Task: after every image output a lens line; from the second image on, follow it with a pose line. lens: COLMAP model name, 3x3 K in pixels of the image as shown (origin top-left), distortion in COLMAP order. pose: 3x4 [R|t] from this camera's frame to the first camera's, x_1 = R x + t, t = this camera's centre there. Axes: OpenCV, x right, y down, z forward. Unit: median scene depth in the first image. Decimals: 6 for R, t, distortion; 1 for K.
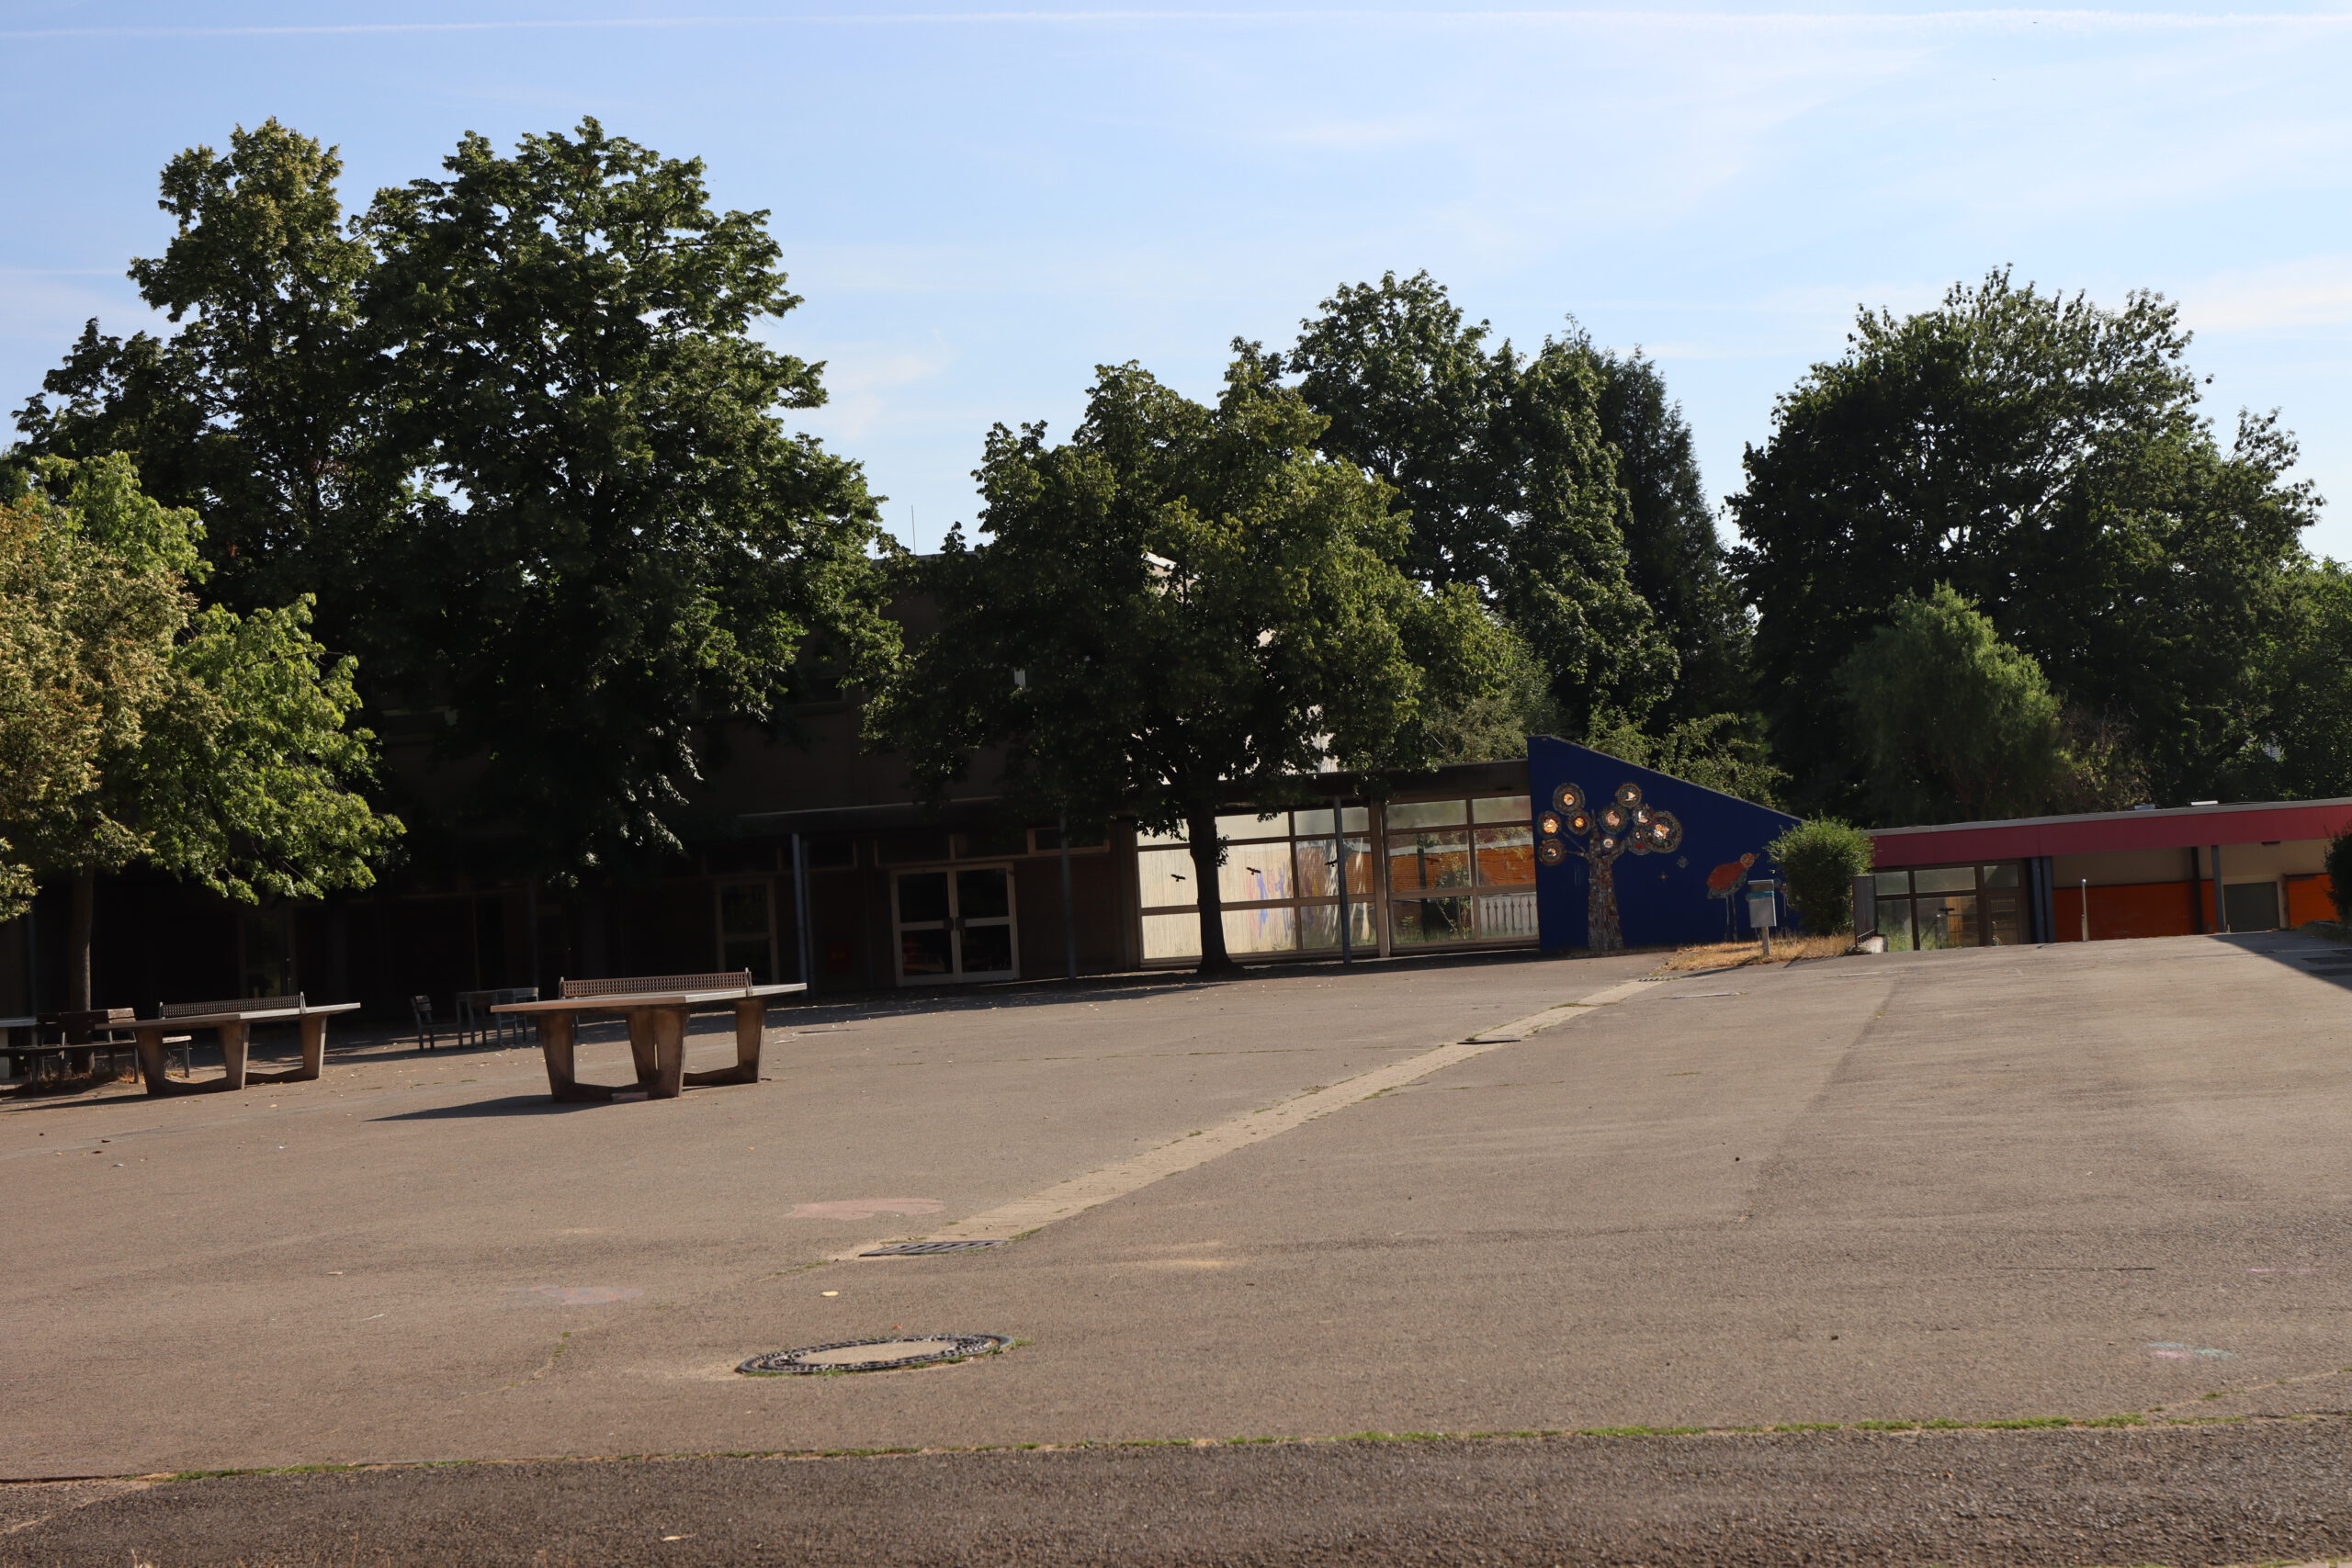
lens RADIAL K [[3868.1, 0, 1175.8], [0, 3868.1, 784.3], [0, 0, 1]] dist [-0.039946, 0.000000]
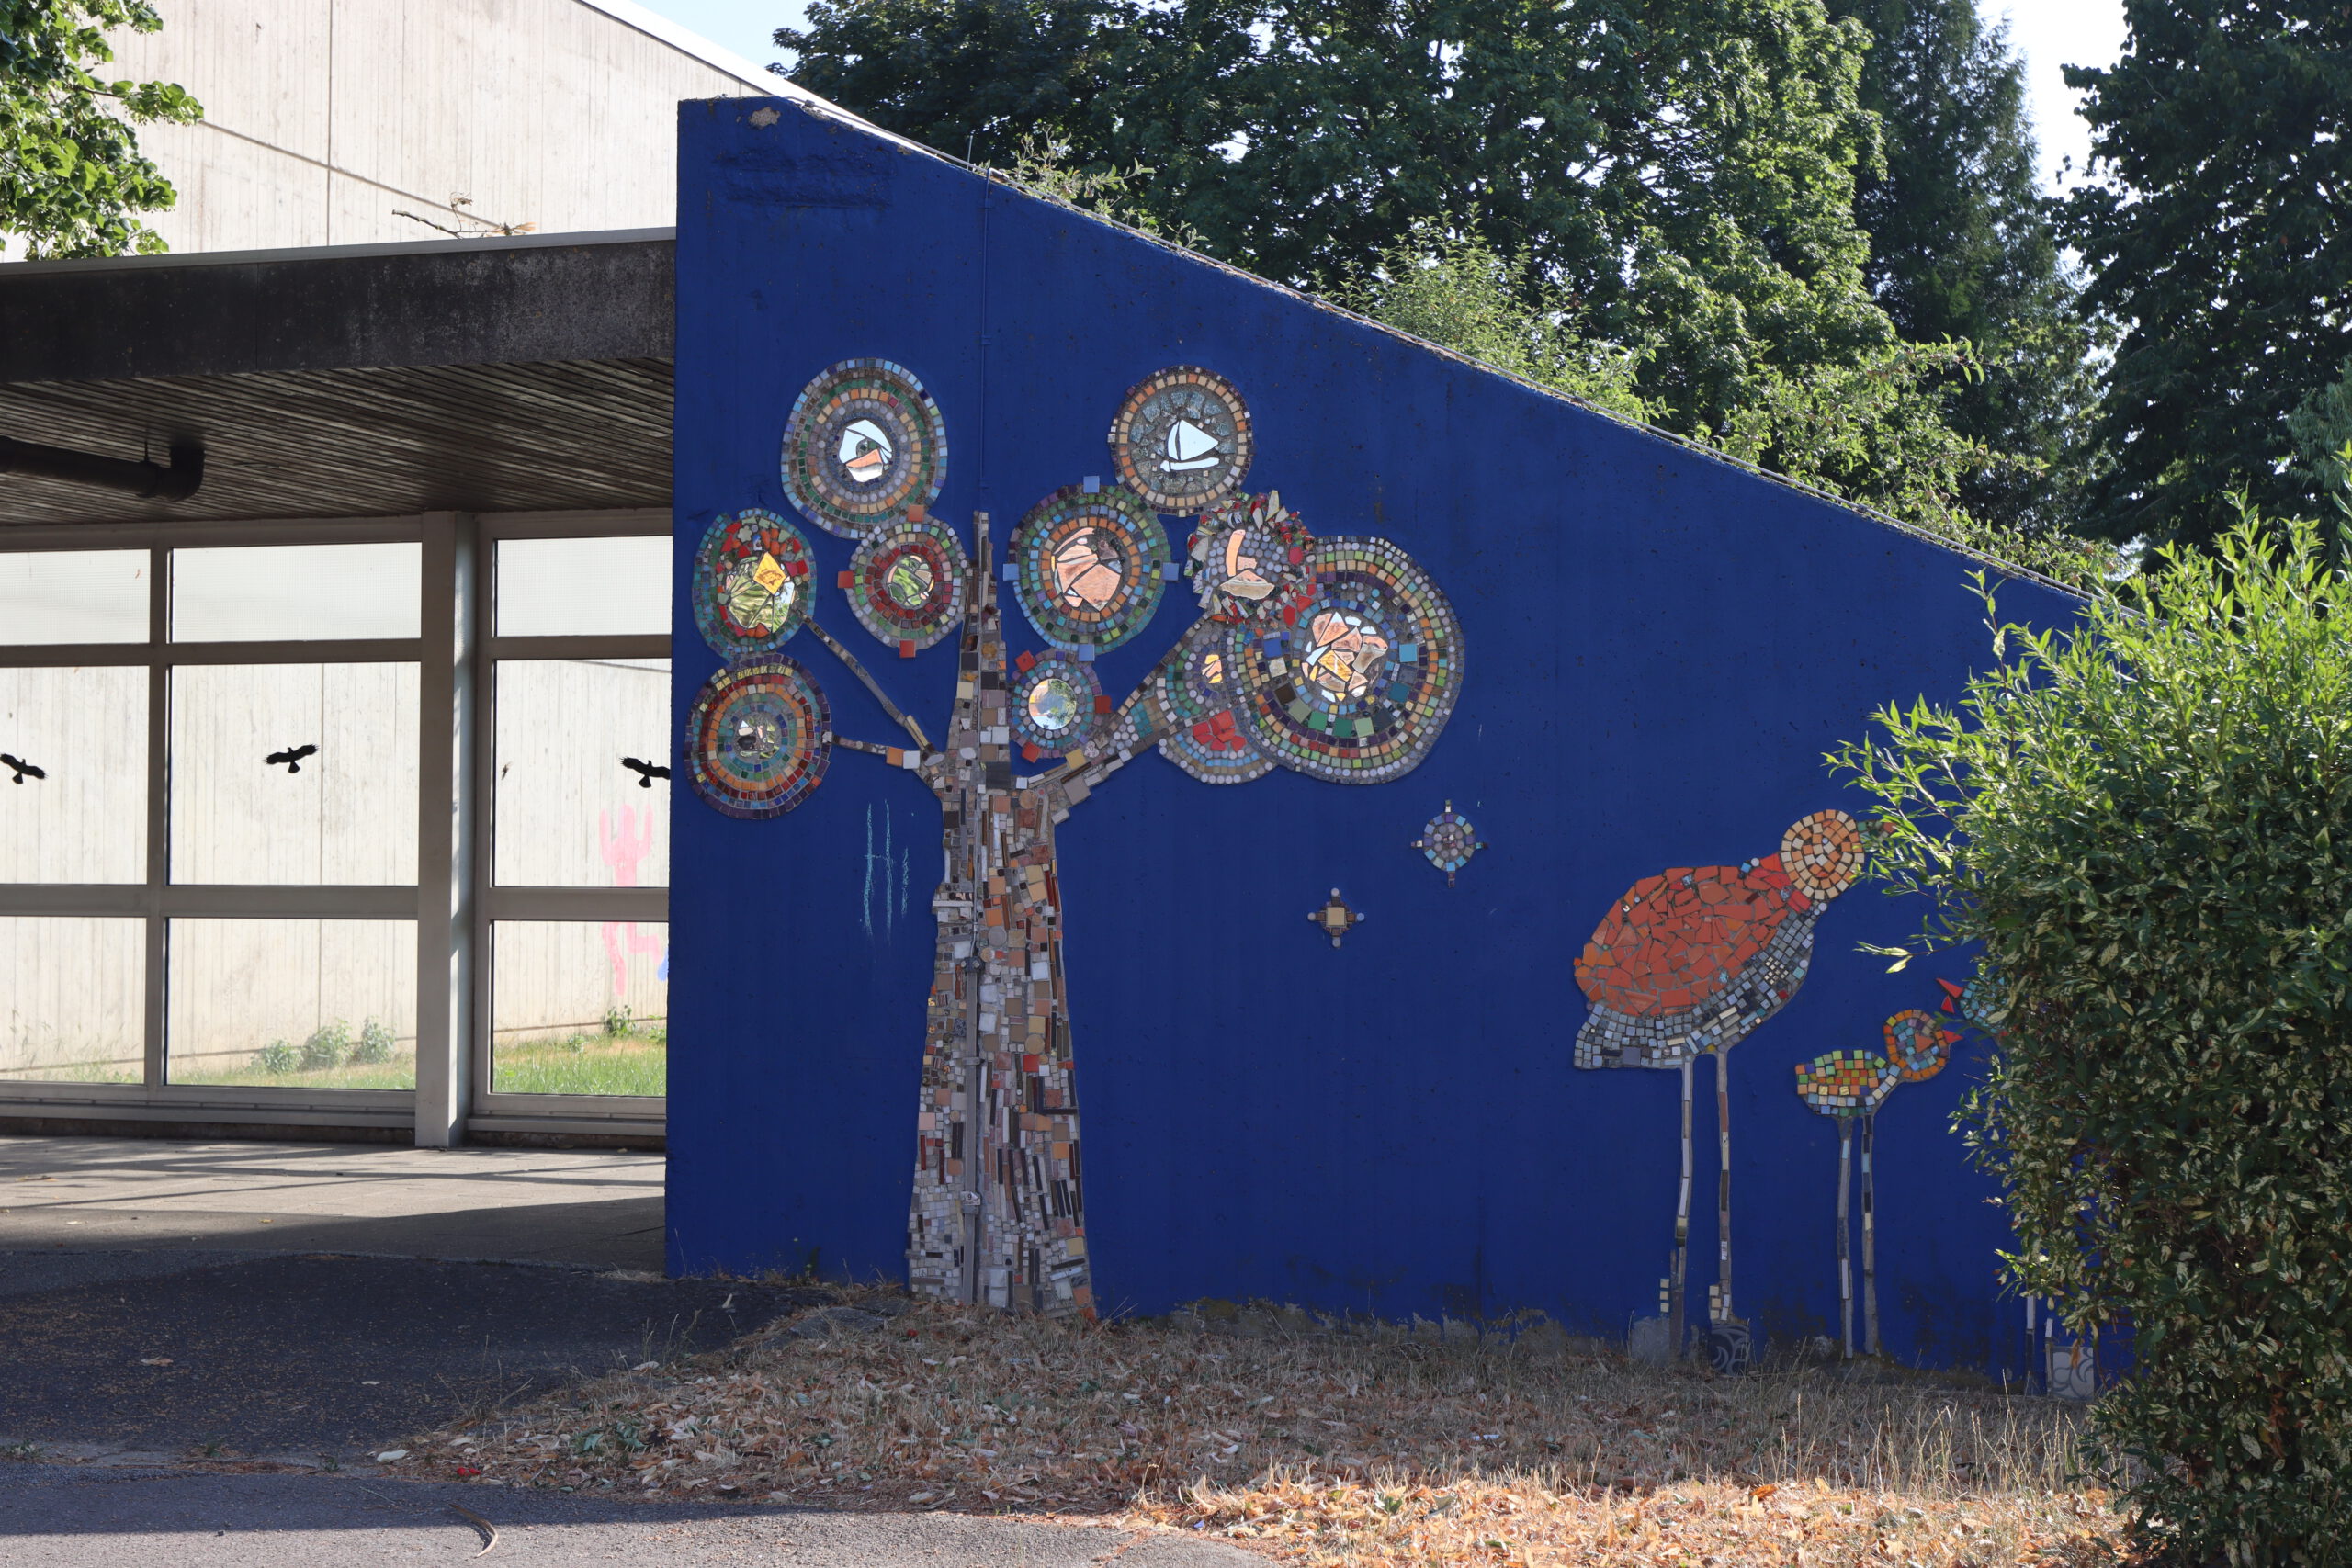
lens RADIAL K [[3868.1, 0, 1176.7], [0, 3868.1, 782.9], [0, 0, 1]] dist [-0.039946, 0.000000]
pose [[0.993186, 0.066000, -0.096046, 0.134652], [-0.064930, 0.997788, 0.014219, 0.015880], [0.096772, -0.007885, 0.995275, 0.823268]]
